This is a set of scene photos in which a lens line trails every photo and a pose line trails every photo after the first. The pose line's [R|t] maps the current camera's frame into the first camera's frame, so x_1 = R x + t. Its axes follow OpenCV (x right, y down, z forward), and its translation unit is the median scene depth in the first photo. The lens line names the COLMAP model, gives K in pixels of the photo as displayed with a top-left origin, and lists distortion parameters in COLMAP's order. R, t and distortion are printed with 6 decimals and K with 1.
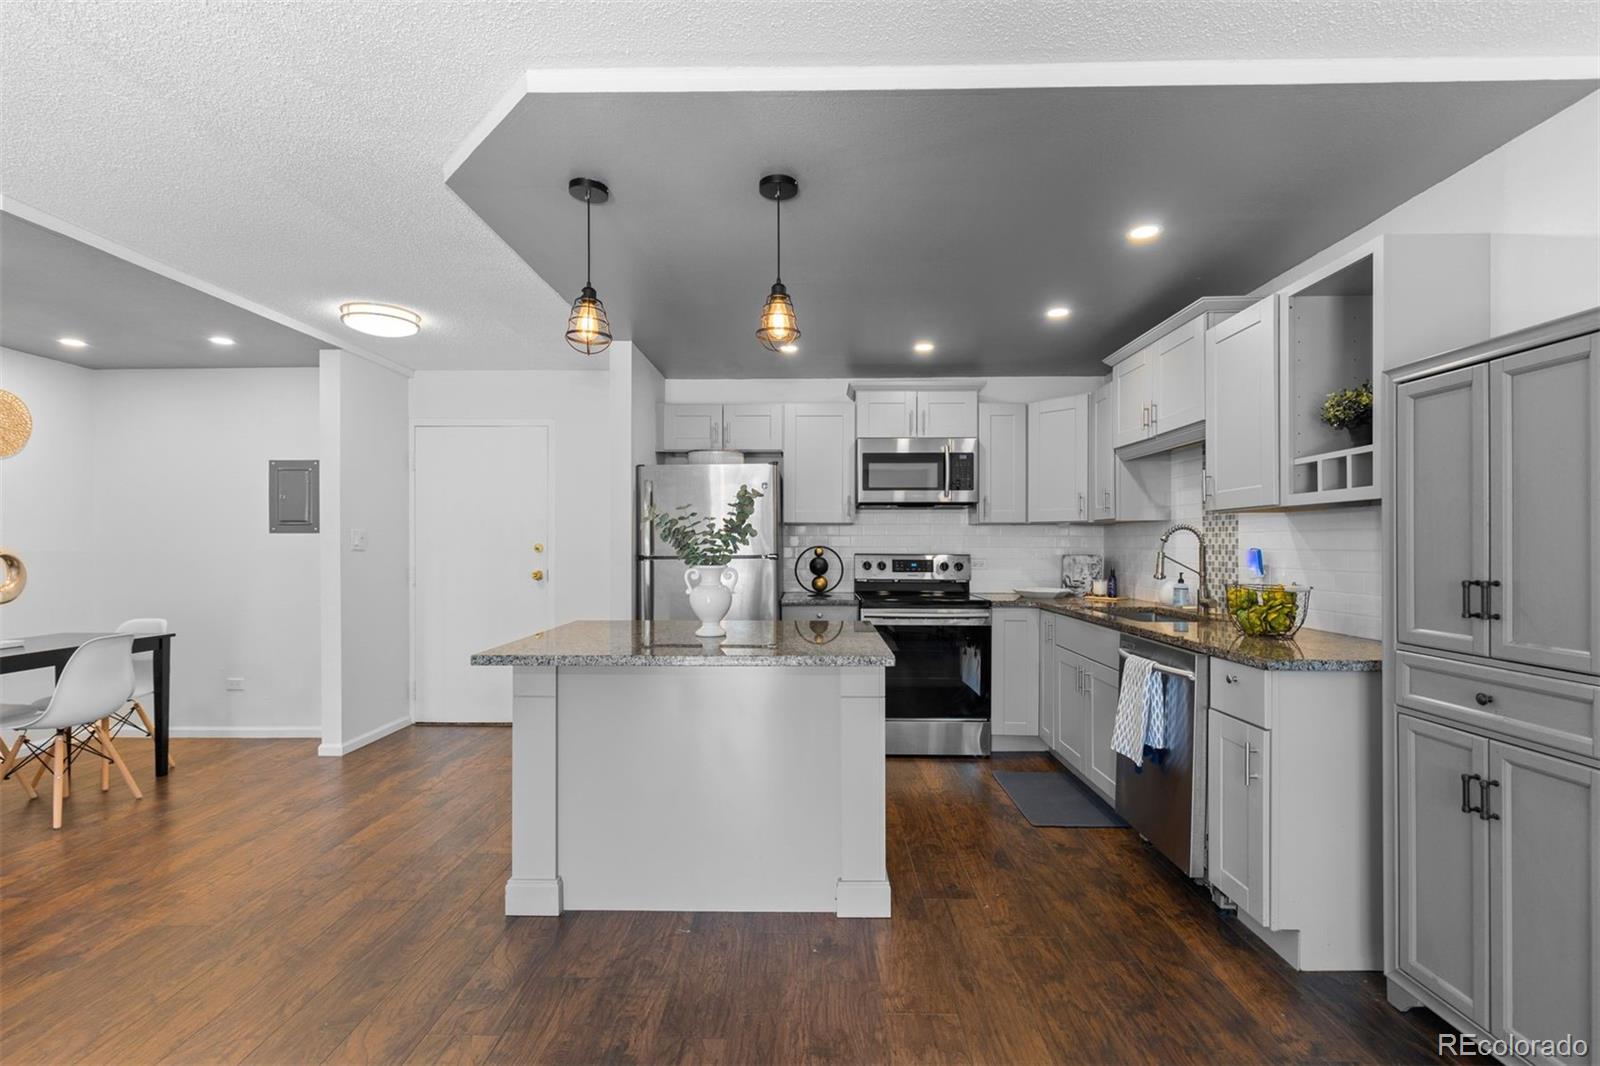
lens RADIAL K [[719.3, 0, 802.0], [0, 719.3, 545.9], [0, 0, 1]] dist [0.006141, -0.002528]
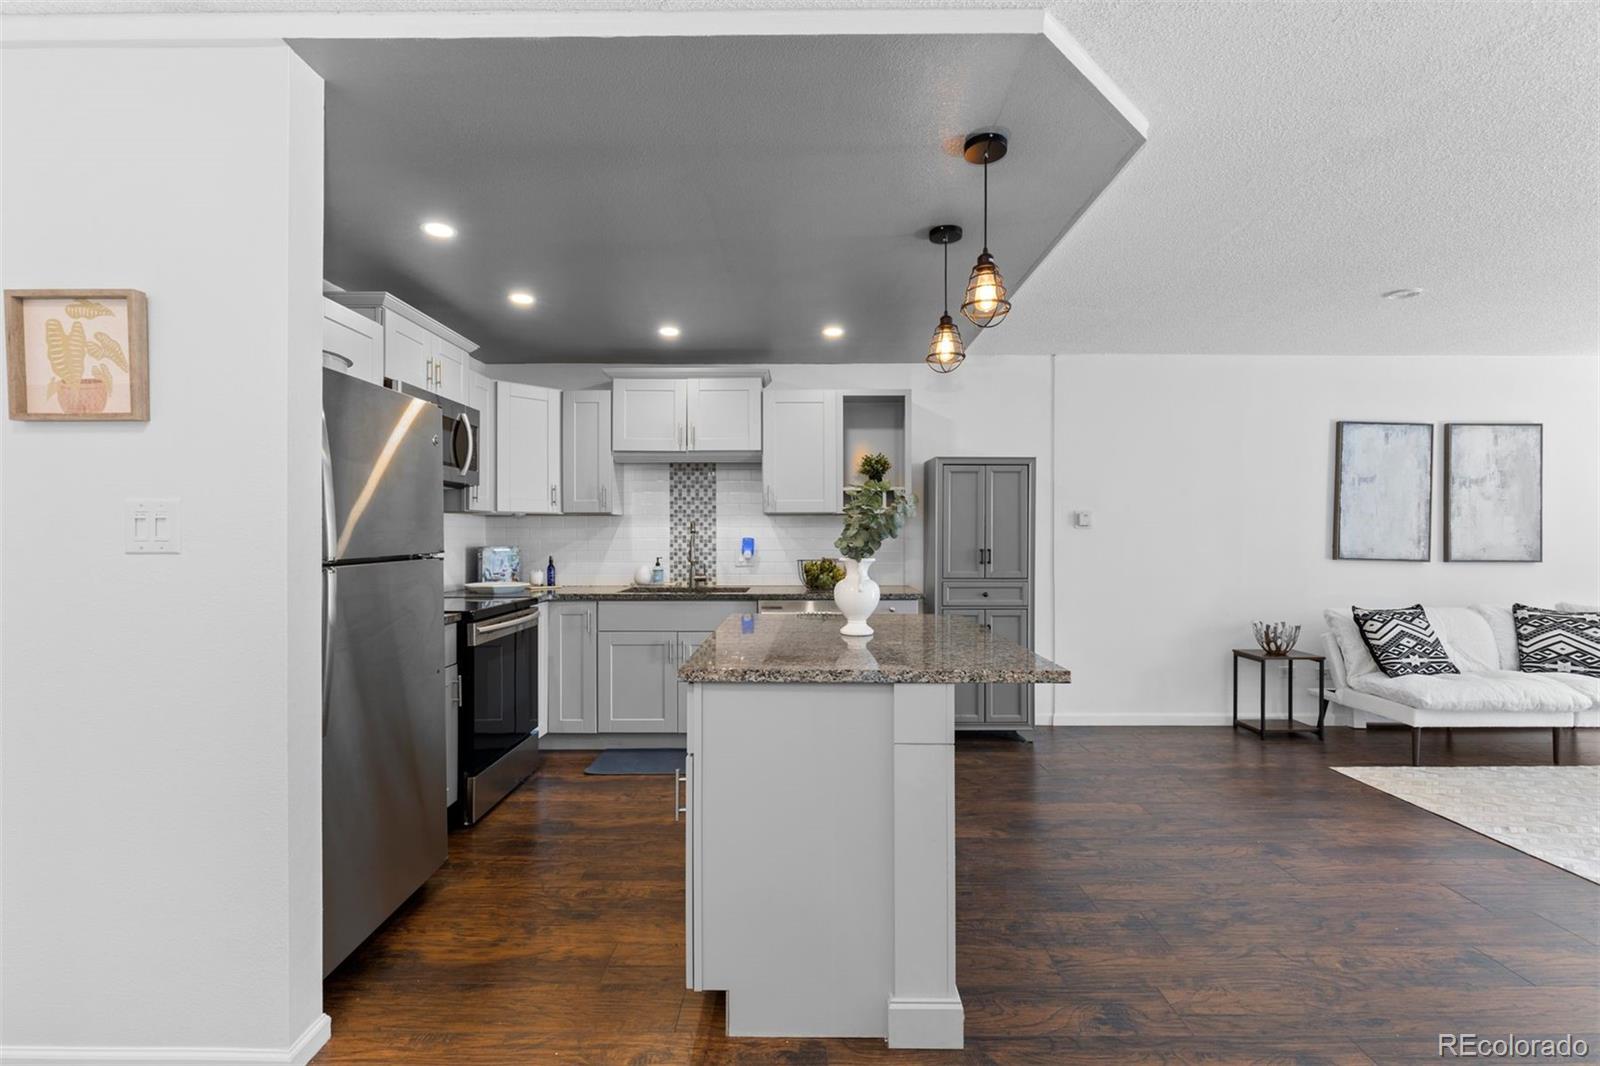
lens RADIAL K [[719.3, 0, 810.6], [0, 719.3, 532.1], [0, 0, 1]] dist [0.006141, -0.002528]
pose [[-0.022667, 0.004267, 0.999734, -0.759830], [0.003228, 0.999986, -0.004195, -0.001857], [-0.999738, 0.003132, -0.022680, 0.784631]]
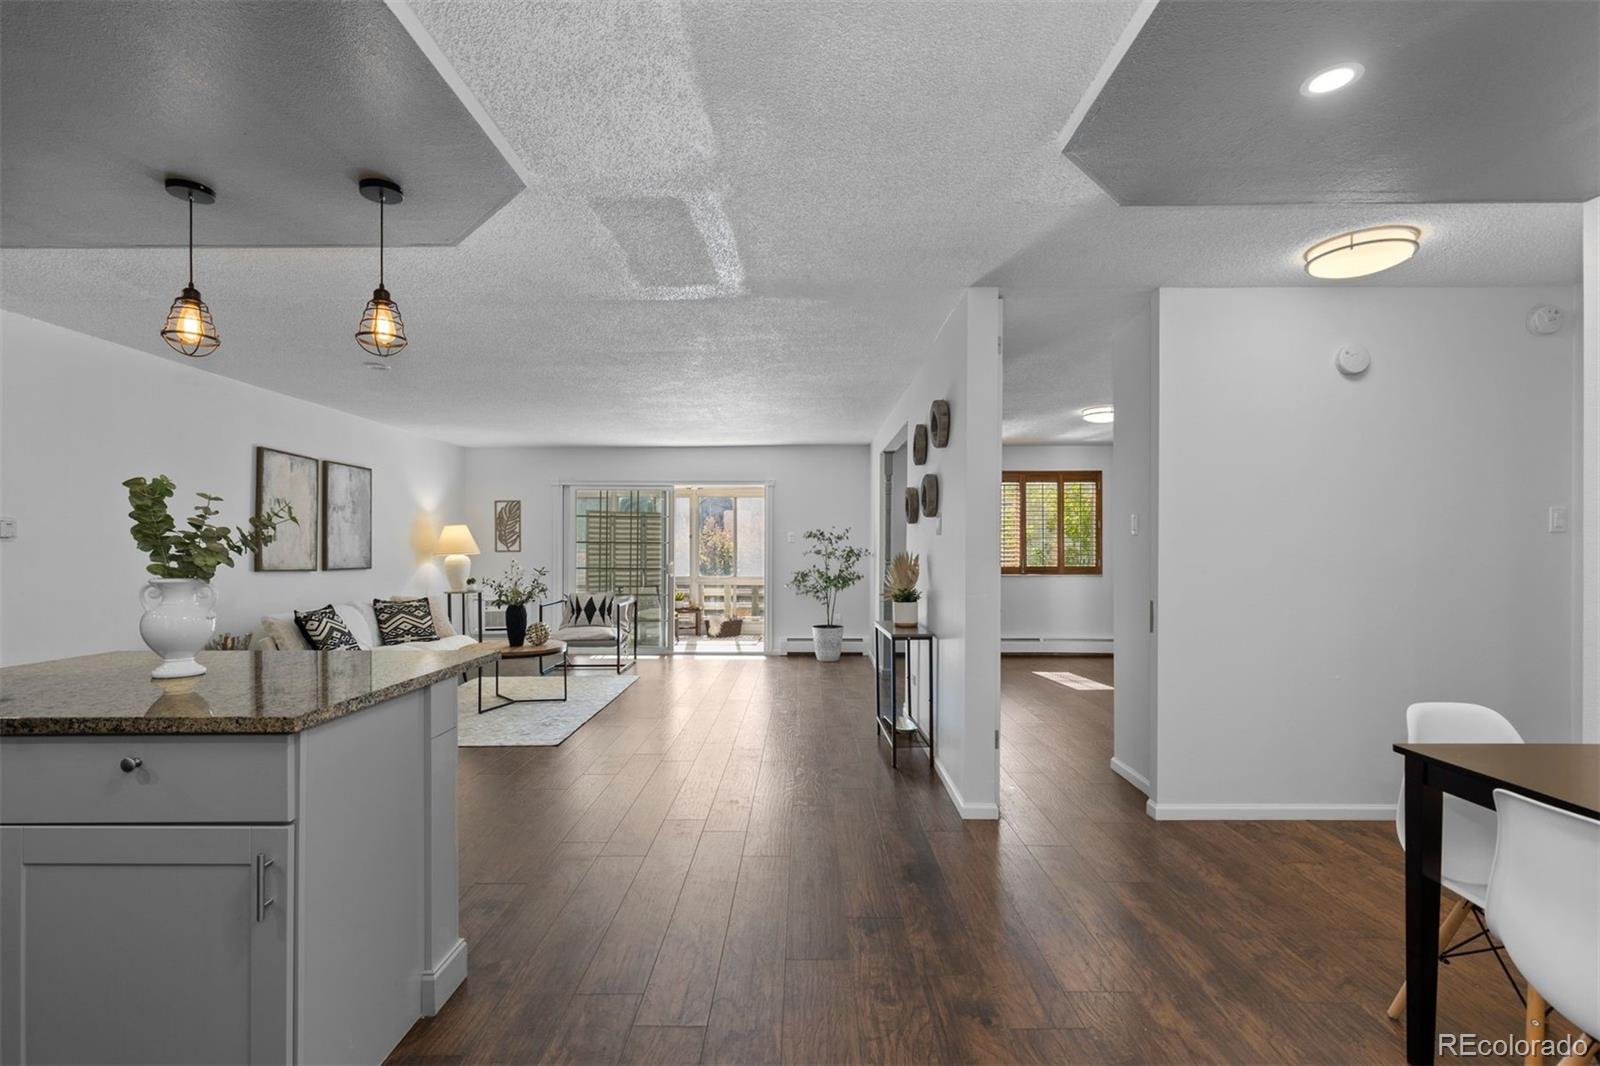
lens RADIAL K [[719.3, 0, 798.3], [0, 719.3, 545.4], [0, 0, 1]] dist [0.006141, -0.002528]
pose [[-0.999939, 0.001301, -0.011010, -0.538846], [0.001313, 0.999999, -0.001074, -0.003624], [0.011009, -0.001089, -0.999939, 1.258609]]
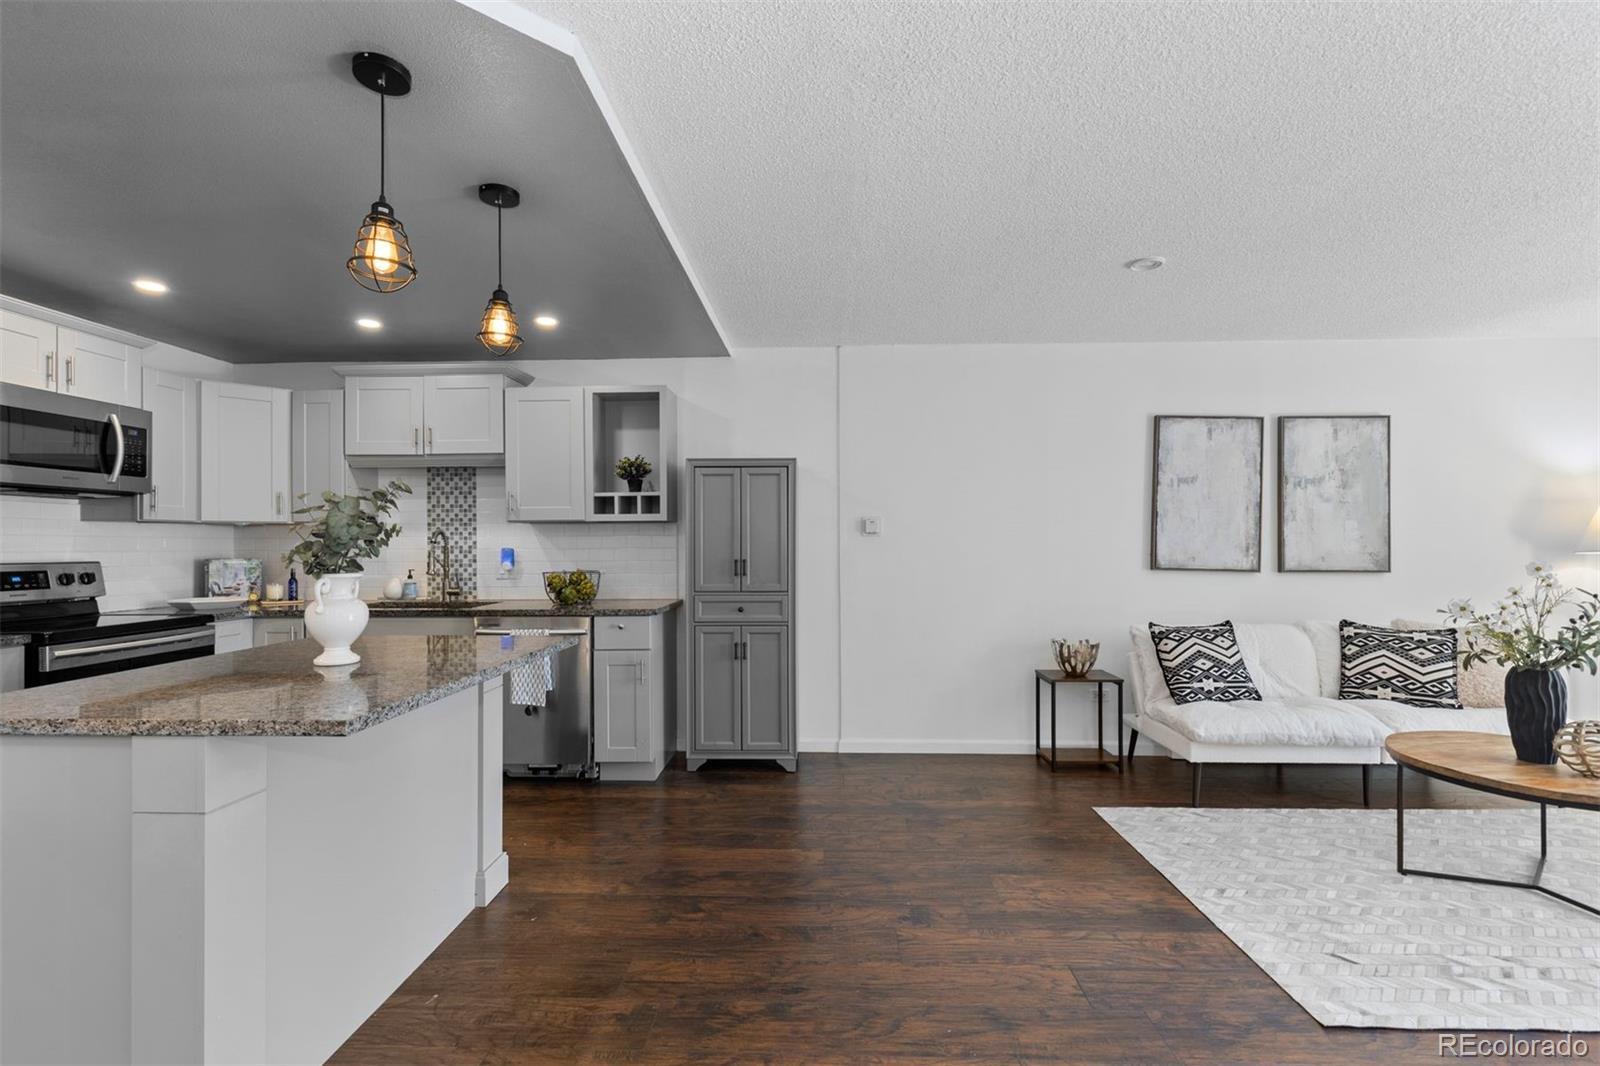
lens RADIAL K [[719.3, 0, 802.8], [0, 719.3, 536.9], [0, 0, 1]] dist [0.006141, -0.002528]
pose [[0.019200, 0.008230, 0.999782, -0.653732], [0.007236, 0.999939, -0.008370, -0.002085], [-0.999789, 0.007395, 0.019139, 0.348281]]
